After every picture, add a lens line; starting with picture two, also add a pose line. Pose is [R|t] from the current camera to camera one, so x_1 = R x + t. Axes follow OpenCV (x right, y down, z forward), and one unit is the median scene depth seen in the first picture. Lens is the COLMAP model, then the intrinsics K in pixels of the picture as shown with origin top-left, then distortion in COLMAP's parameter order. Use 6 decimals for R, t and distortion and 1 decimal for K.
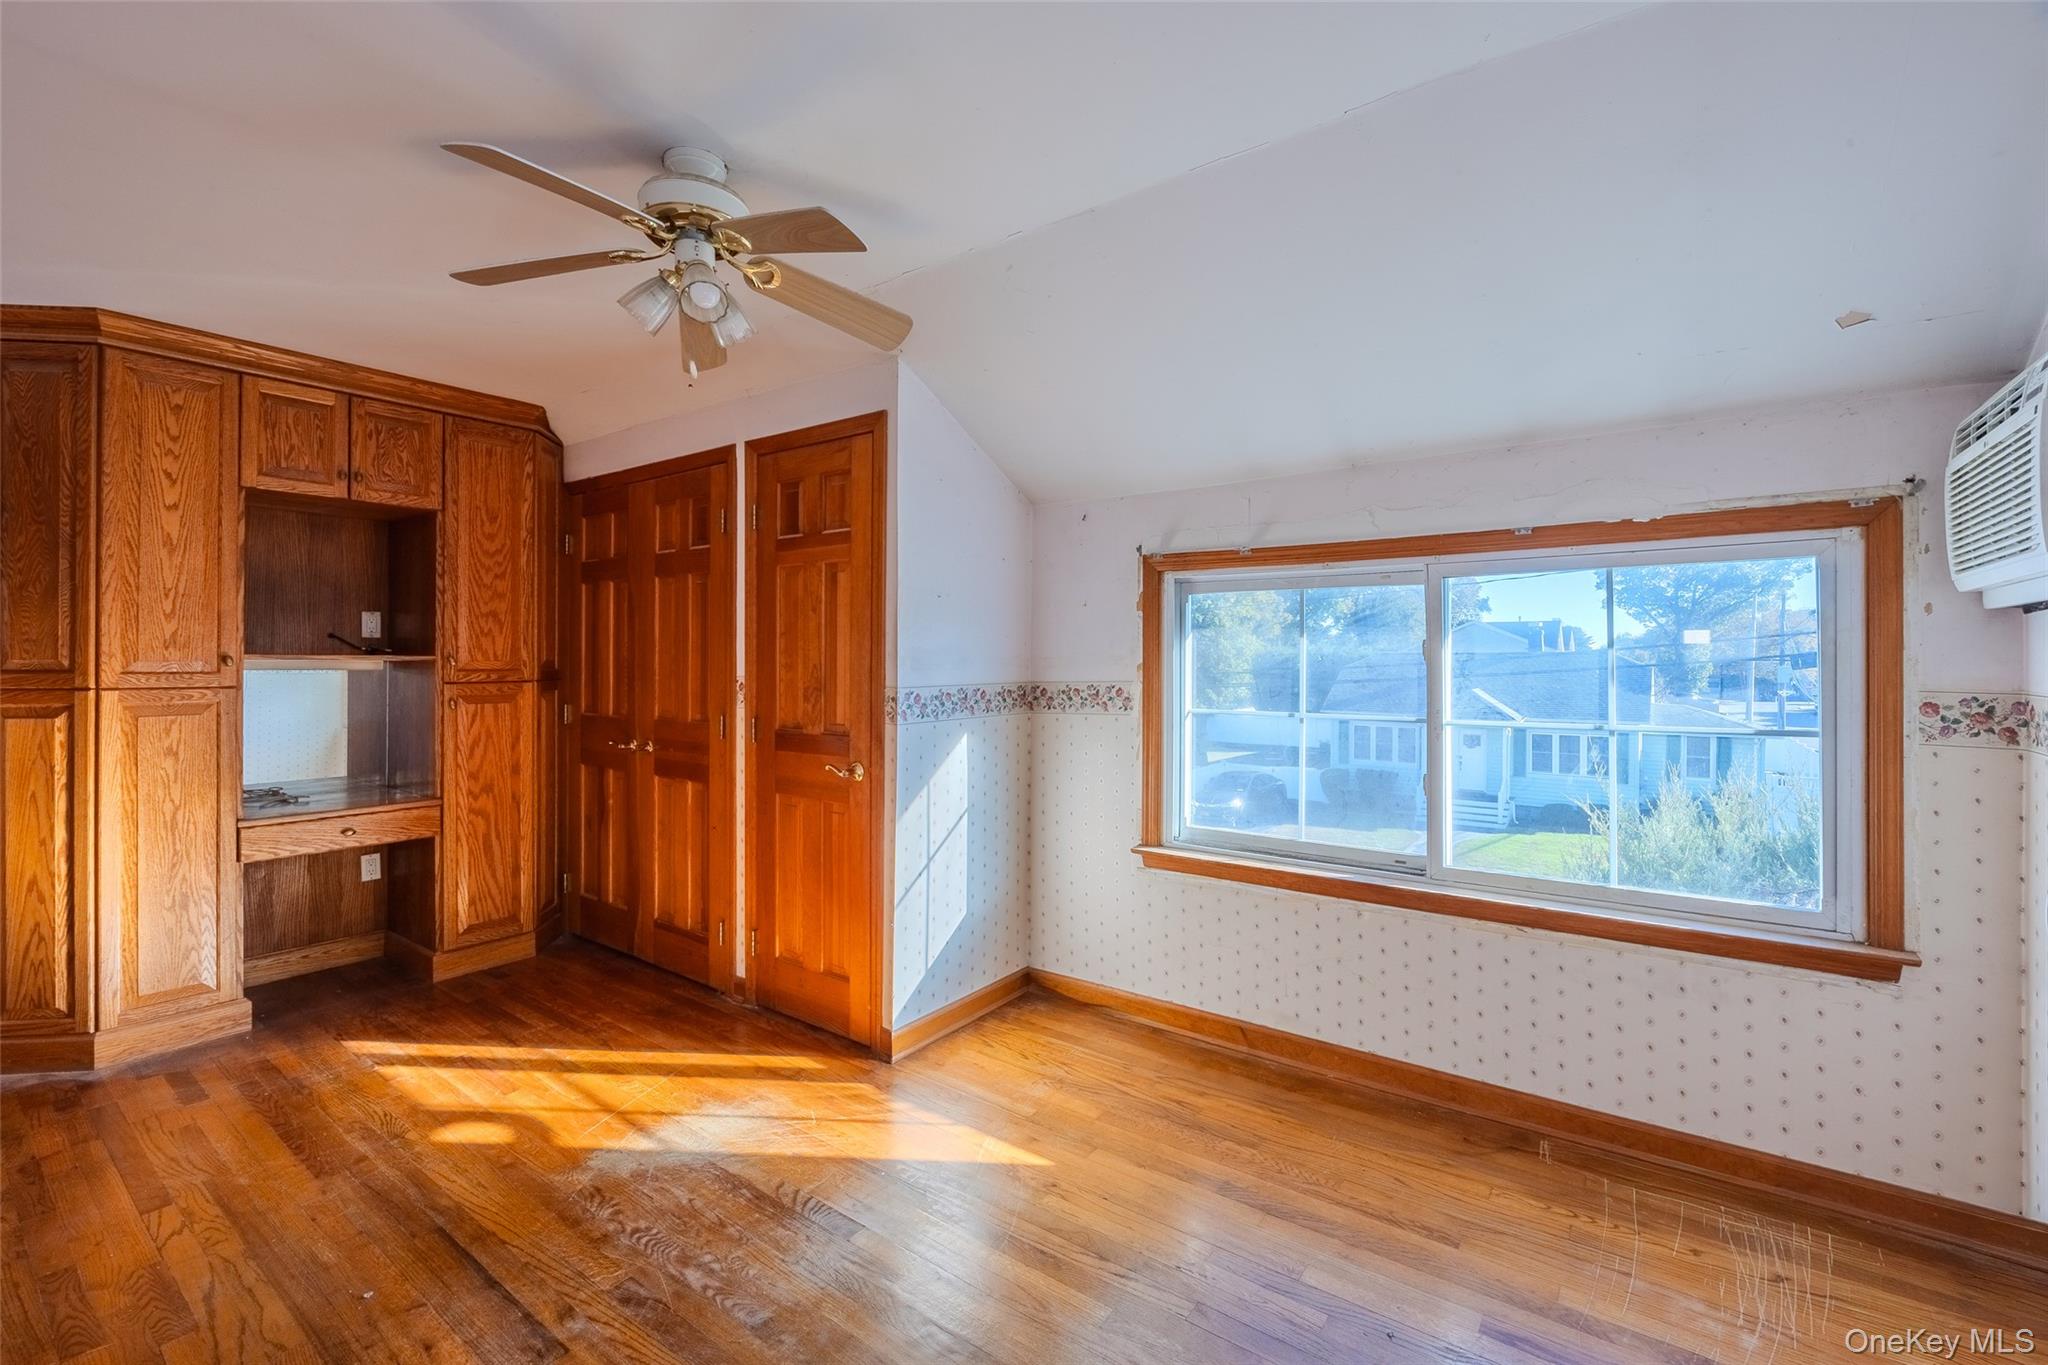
lens RADIAL K [[871.7, 0, 1027.3], [0, 871.7, 664.2], [0, 0, 1]] dist [-0.014734, -0.000174]
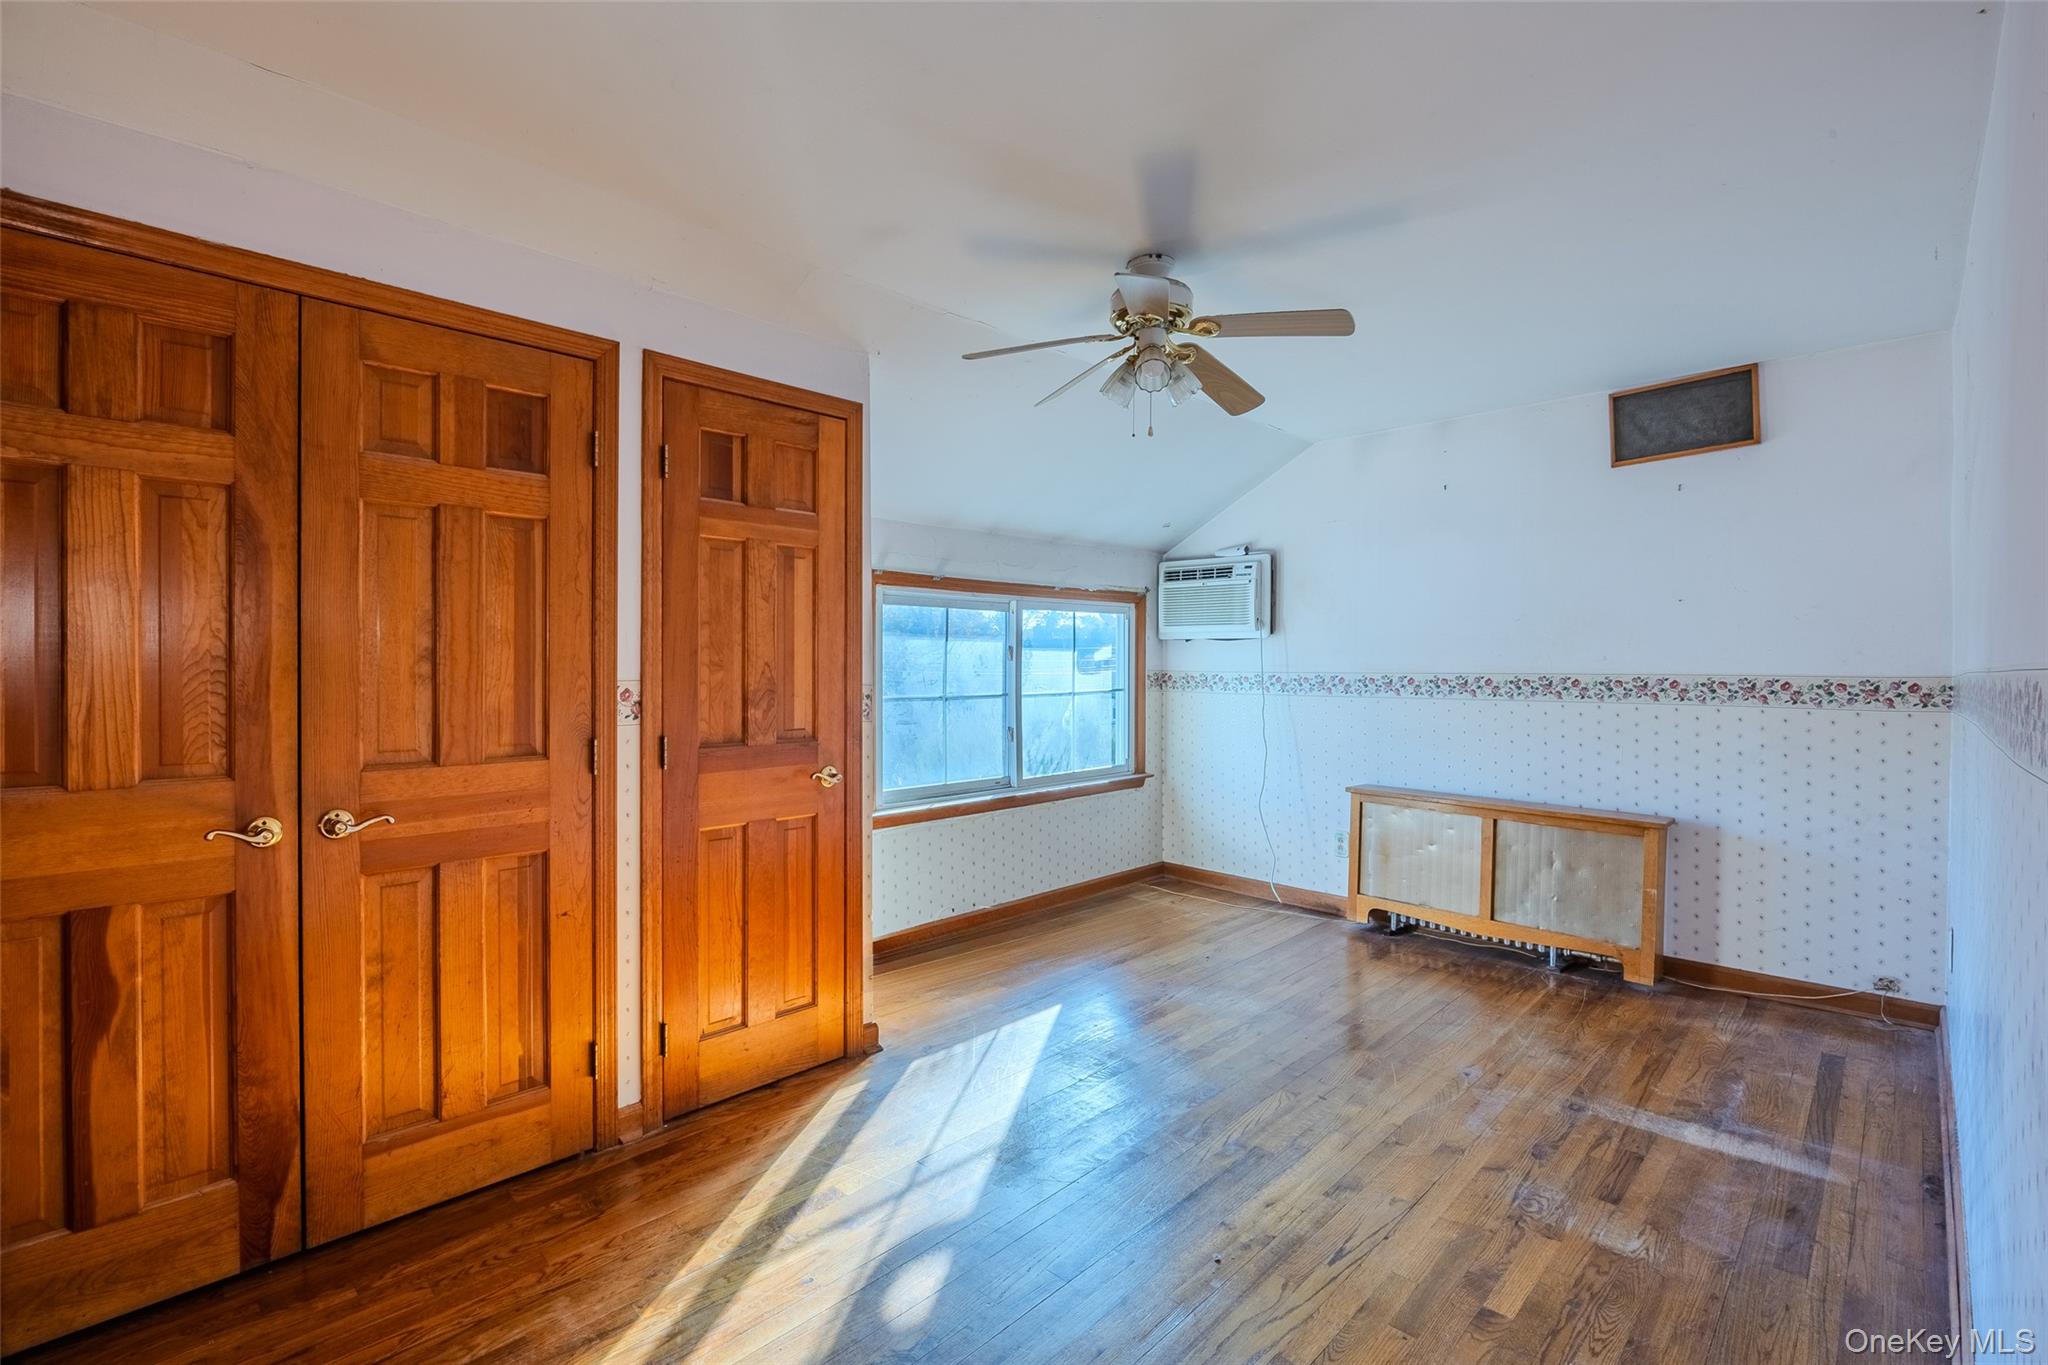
lens RADIAL K [[940.8, 0, 1021.9], [0, 940.8, 678.8], [0, 0, 1]] dist [-0.008222, 0.002383]
pose [[0.128570, -0.022761, 0.991439, -1.278585], [-0.000921, 0.999733, 0.023071, -0.005724], [-0.991700, -0.003880, 0.128515, 0.722485]]
